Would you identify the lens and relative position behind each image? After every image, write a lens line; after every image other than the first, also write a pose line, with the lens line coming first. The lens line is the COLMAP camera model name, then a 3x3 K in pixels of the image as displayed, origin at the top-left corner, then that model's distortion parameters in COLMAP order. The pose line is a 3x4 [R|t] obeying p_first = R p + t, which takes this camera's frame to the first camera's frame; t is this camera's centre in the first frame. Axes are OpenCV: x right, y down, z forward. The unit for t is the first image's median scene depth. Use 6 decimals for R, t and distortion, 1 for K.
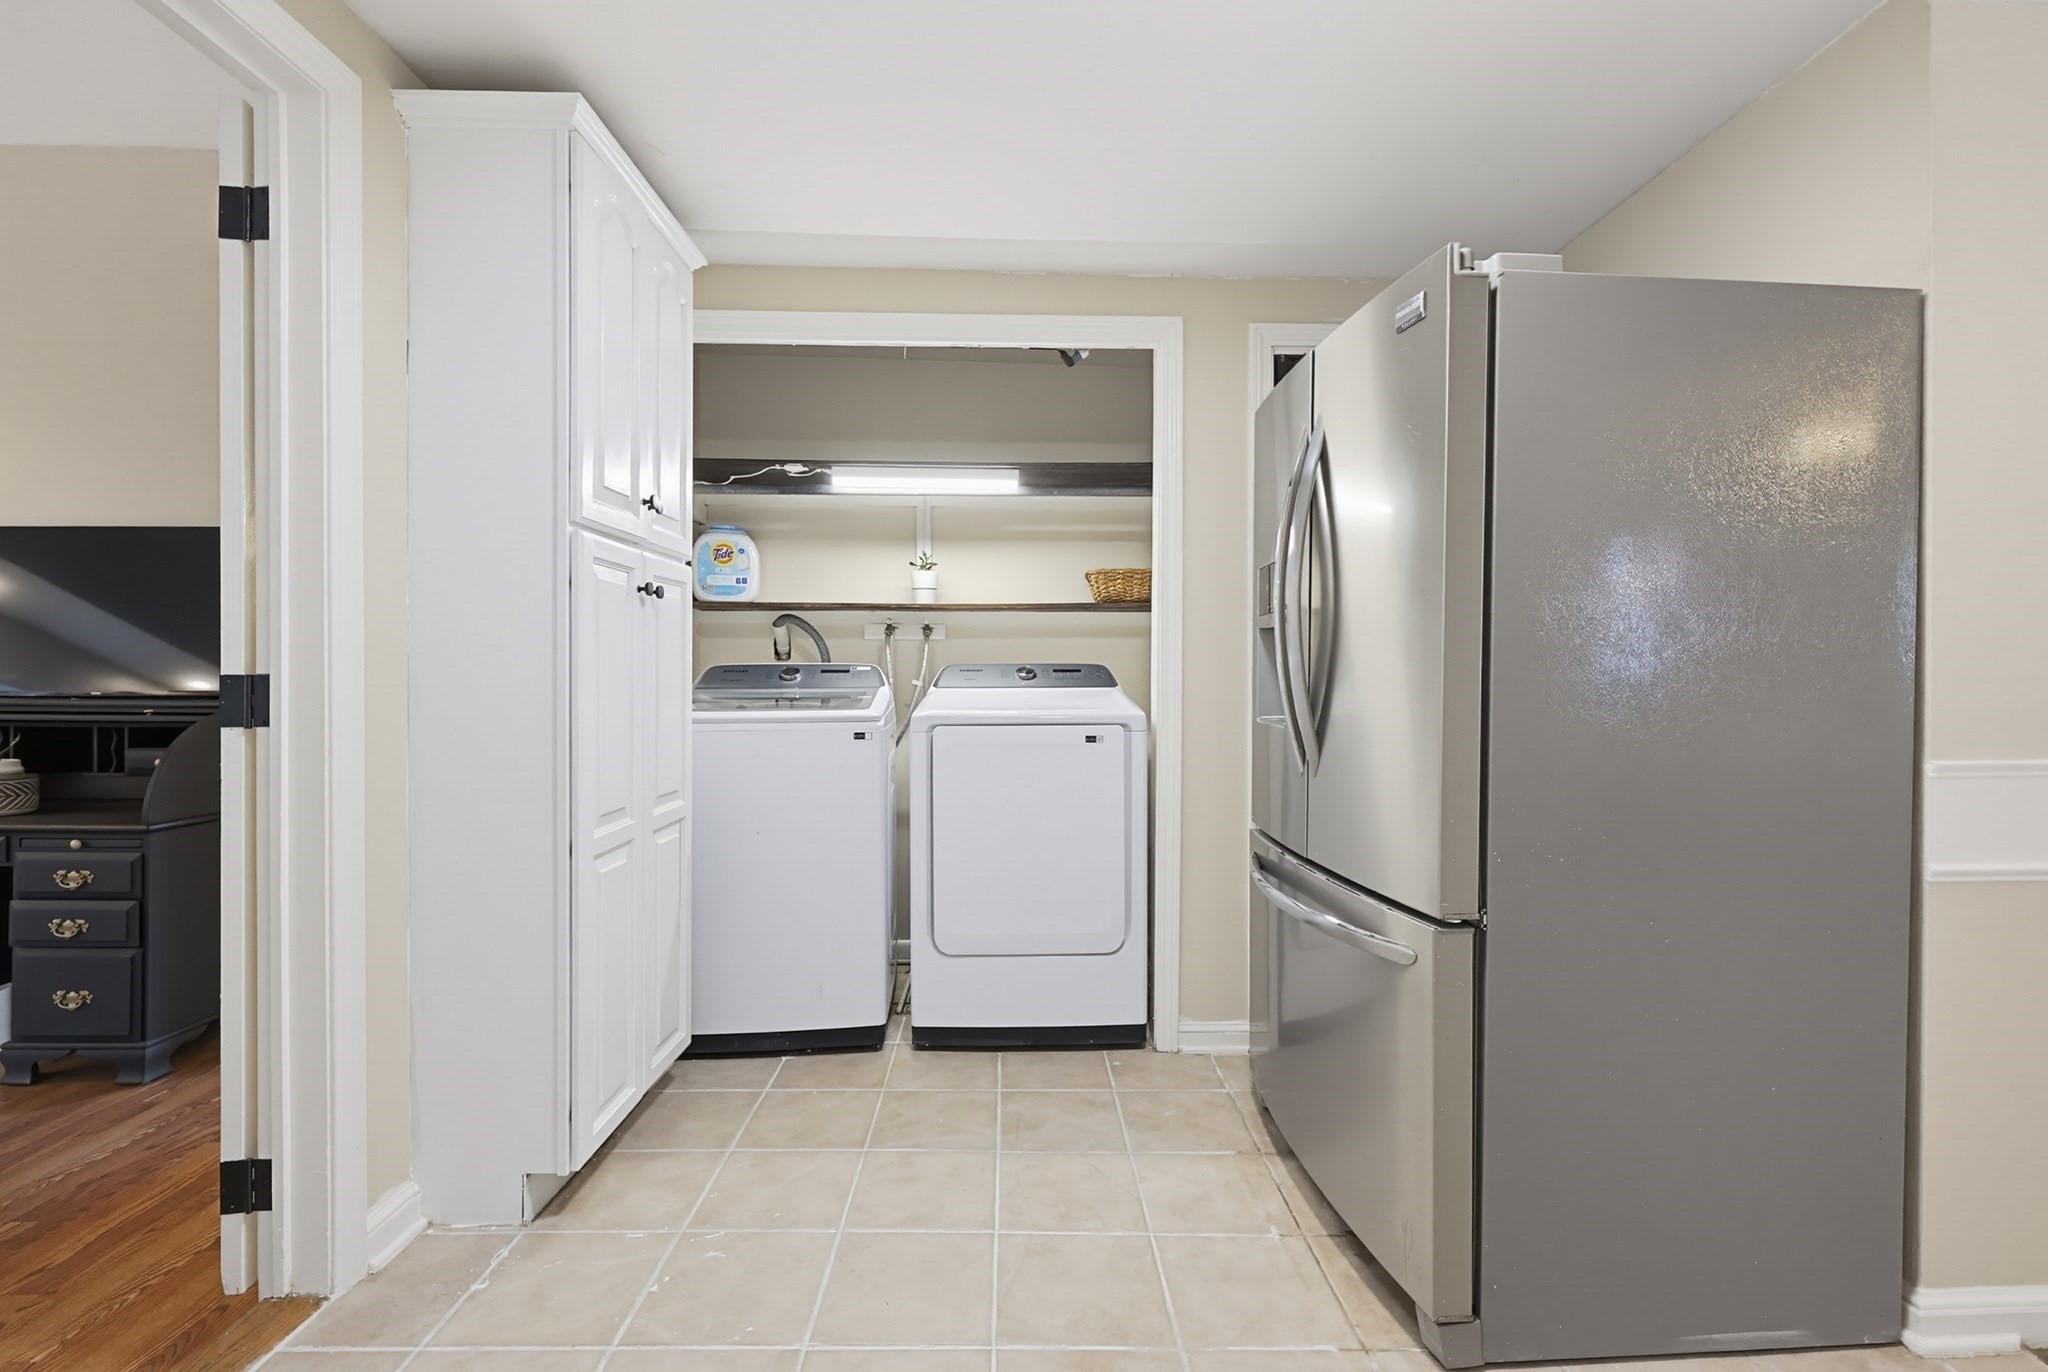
lens RADIAL K [[893.9, 0, 1031.1], [0, 893.9, 684.4], [0, 0, 1]] dist [-0.006112, -0.000375]
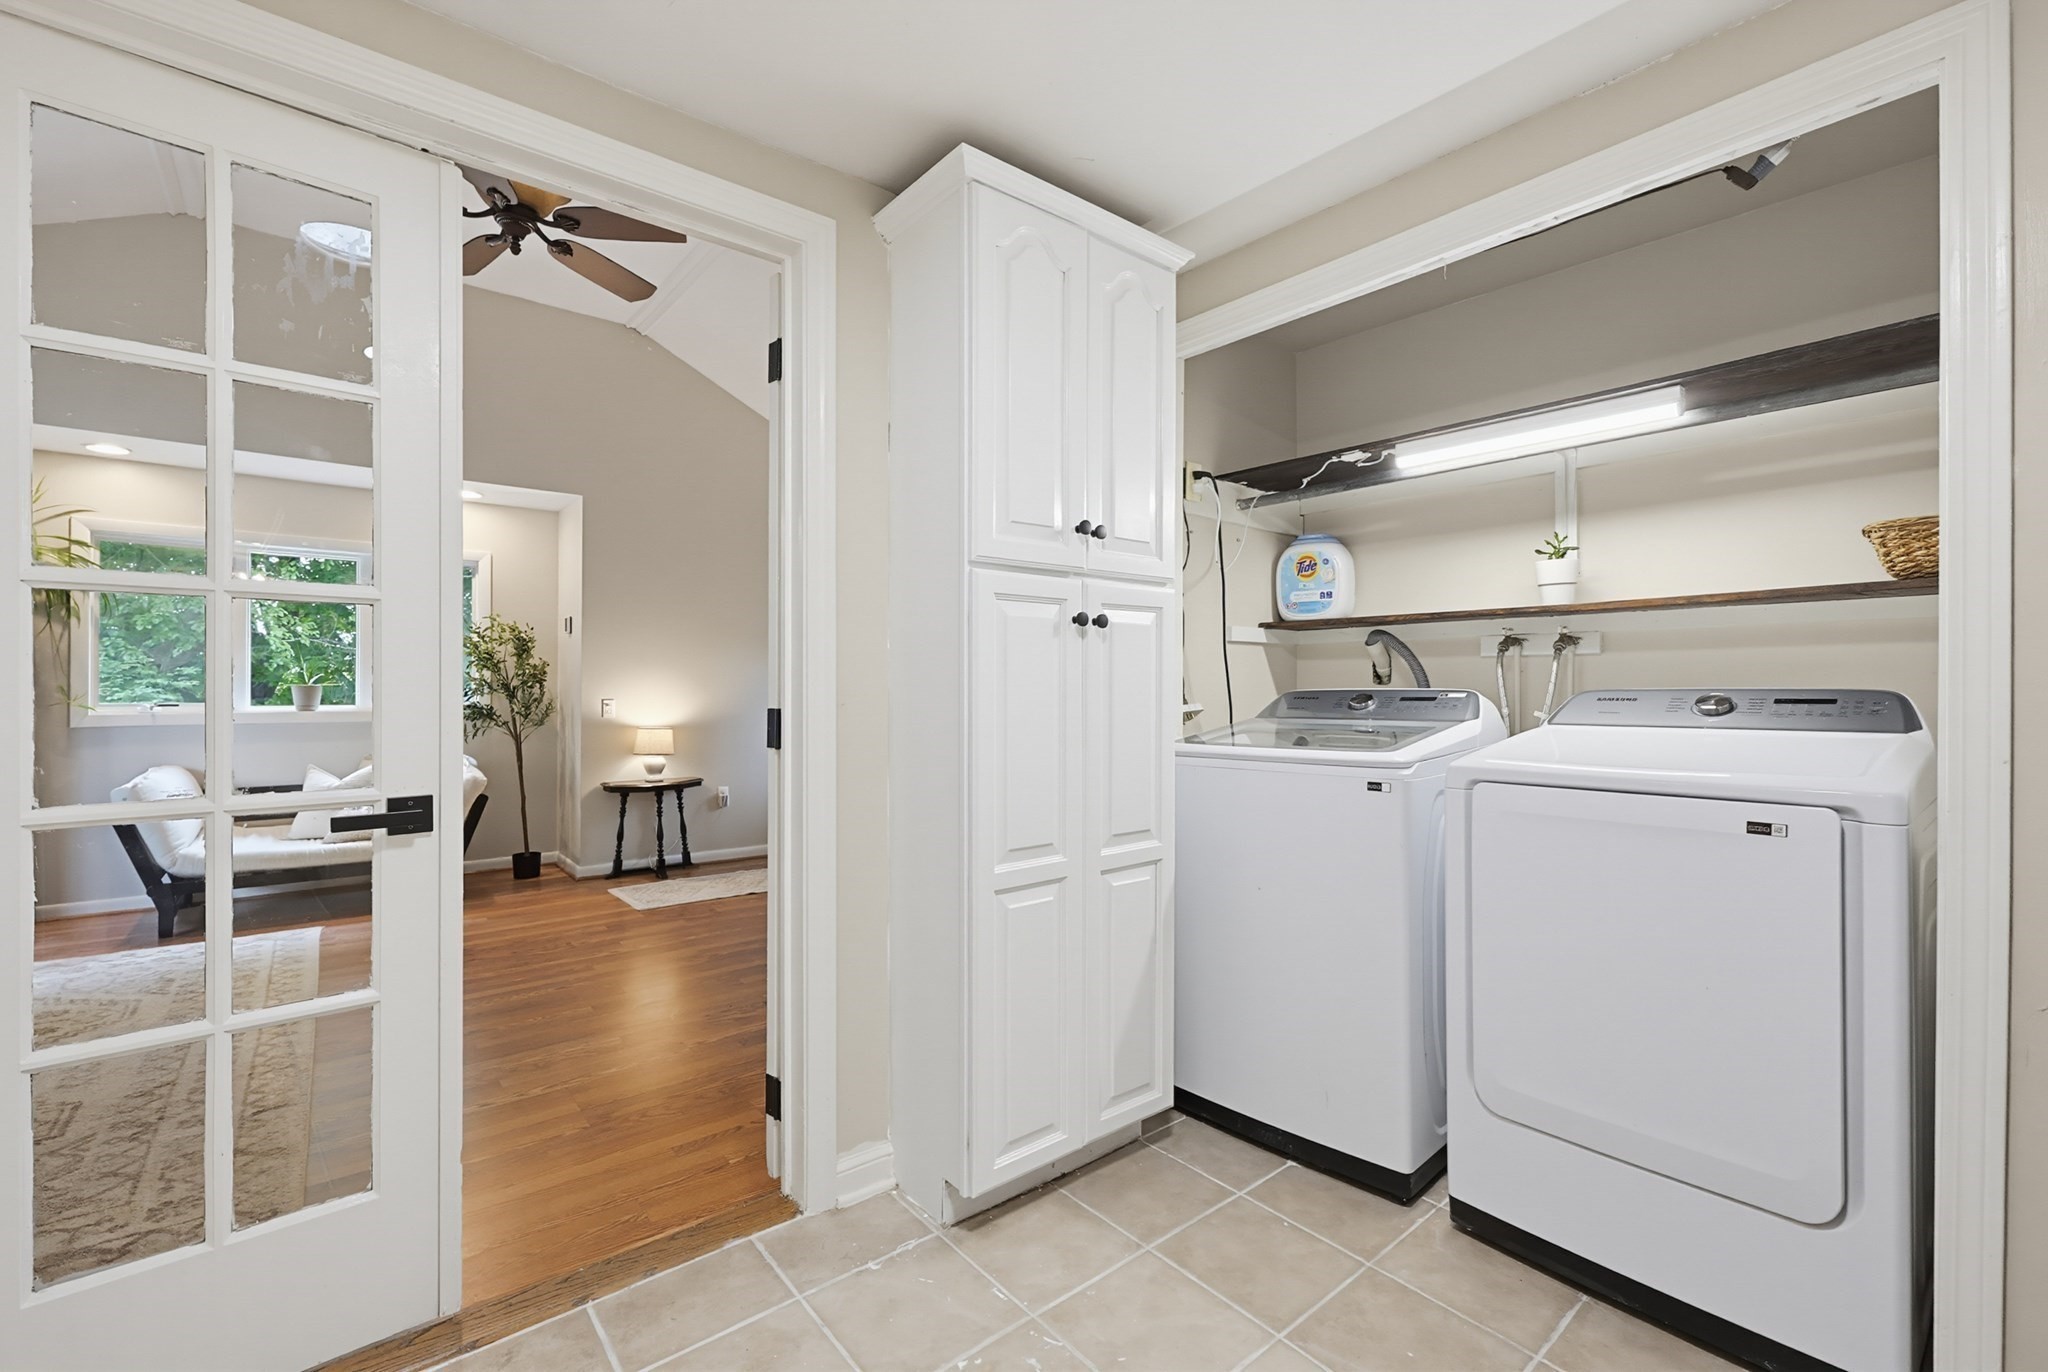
lens RADIAL K [[871.1, 0, 1024.0], [0, 871.1, 686.0], [0, 0, 1]] dist [-0.001446, -0.000349]
pose [[0.617801, -0.002344, -0.786331, 0.187025], [-0.006055, 0.999952, -0.007738, -0.018937], [0.786311, 0.009542, 0.617757, 0.256359]]
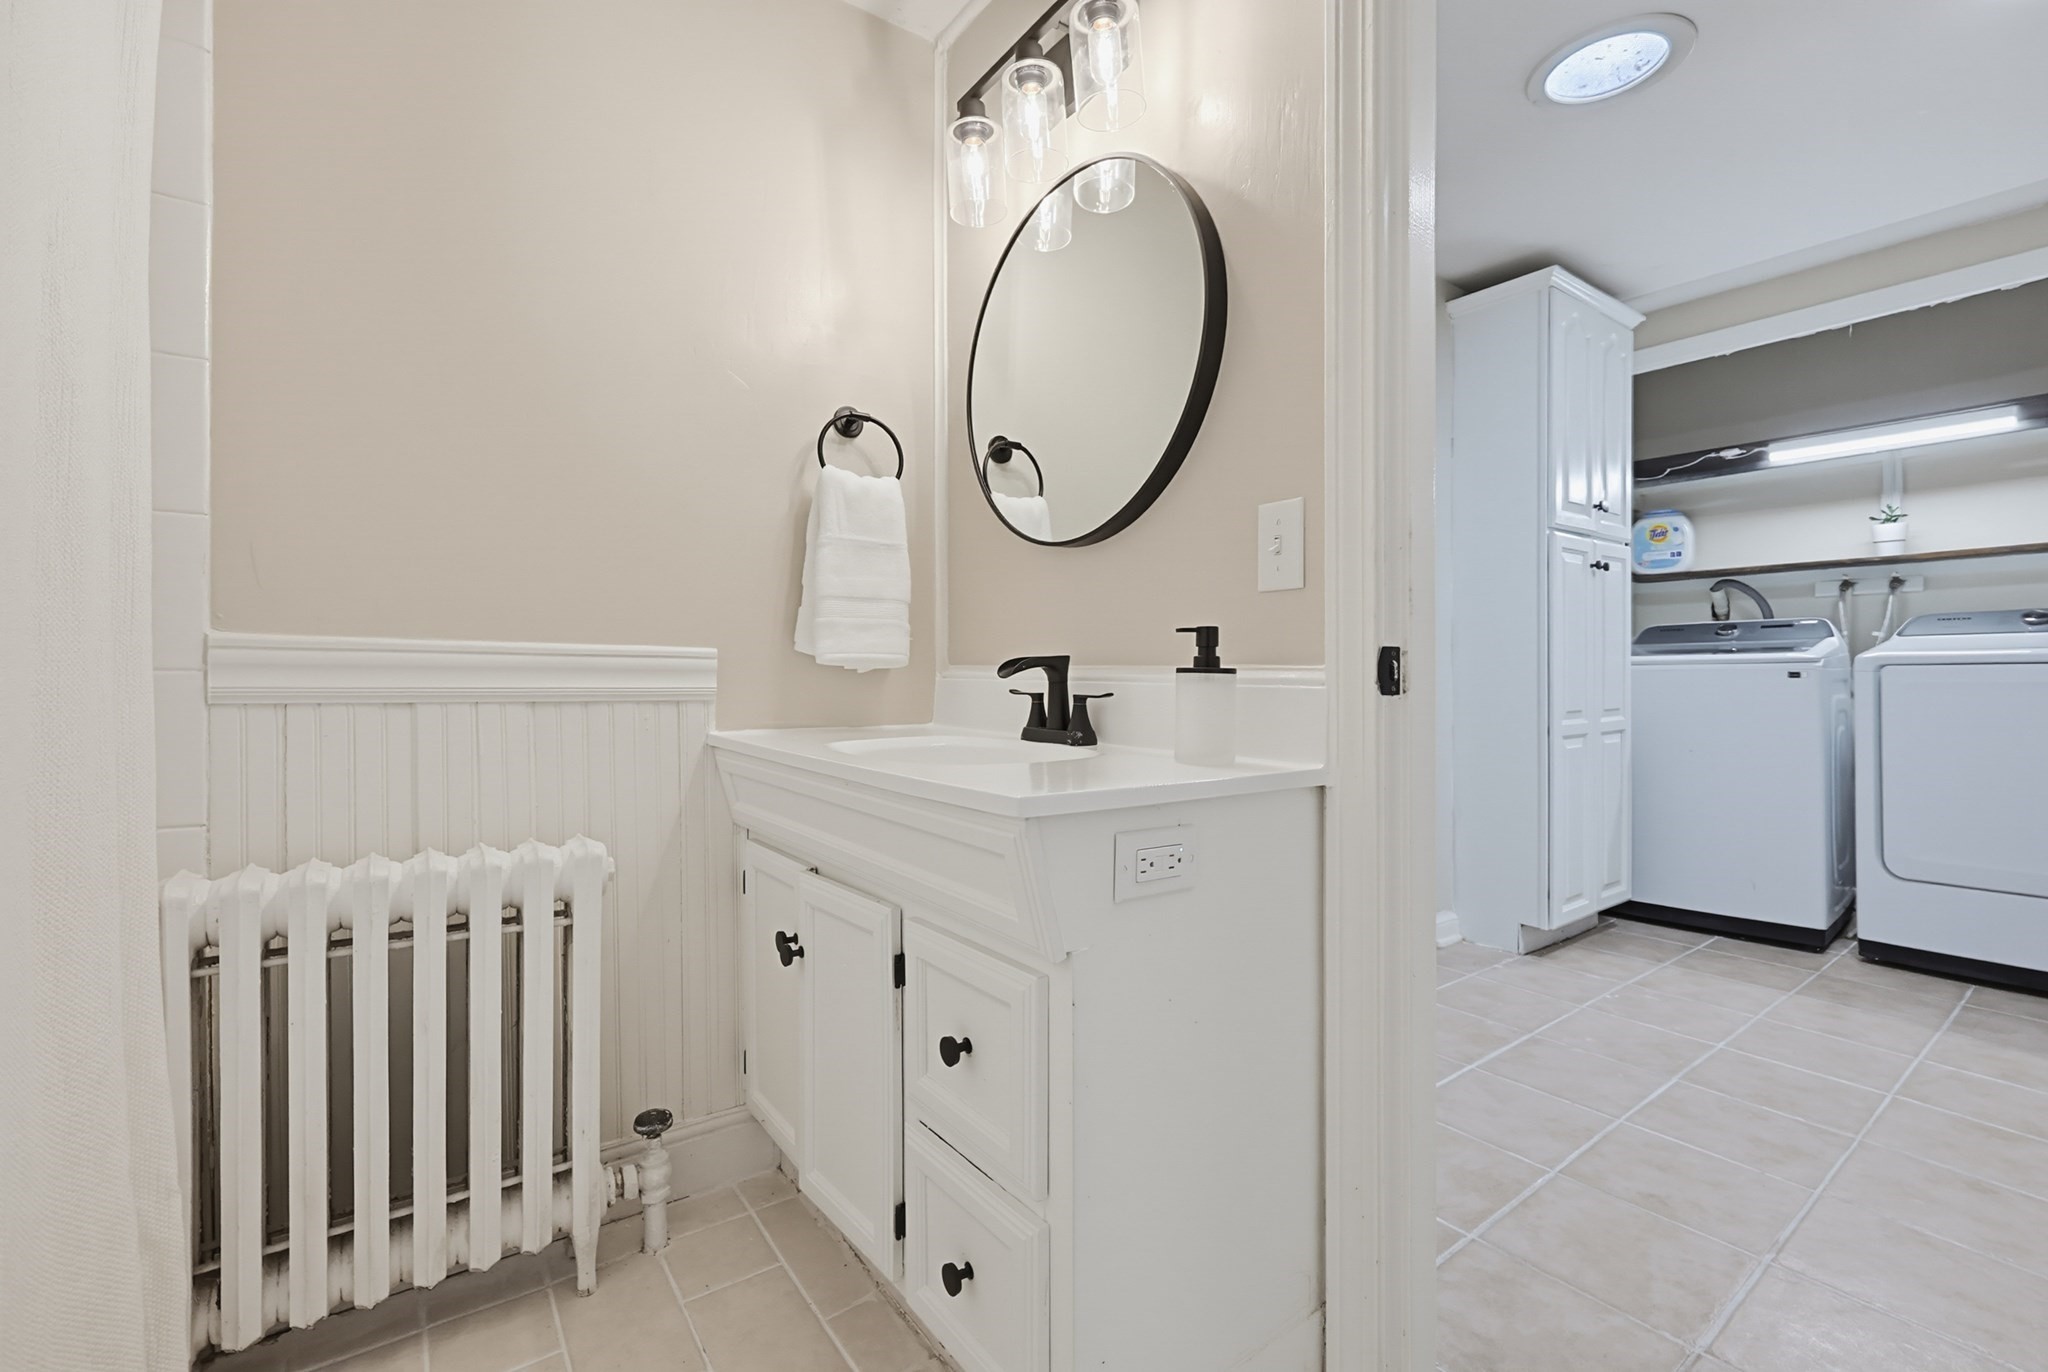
lens RADIAL K [[878.9, 0, 1038.0], [0, 878.9, 673.9], [0, 0, 1]] dist [0.007418, 0.000045]
pose [[0.583499, -0.003631, -0.812106, 0.147476], [-0.002388, 0.999978, -0.006186, 0.058101], [0.812111, 0.005548, 0.583477, -0.415009]]
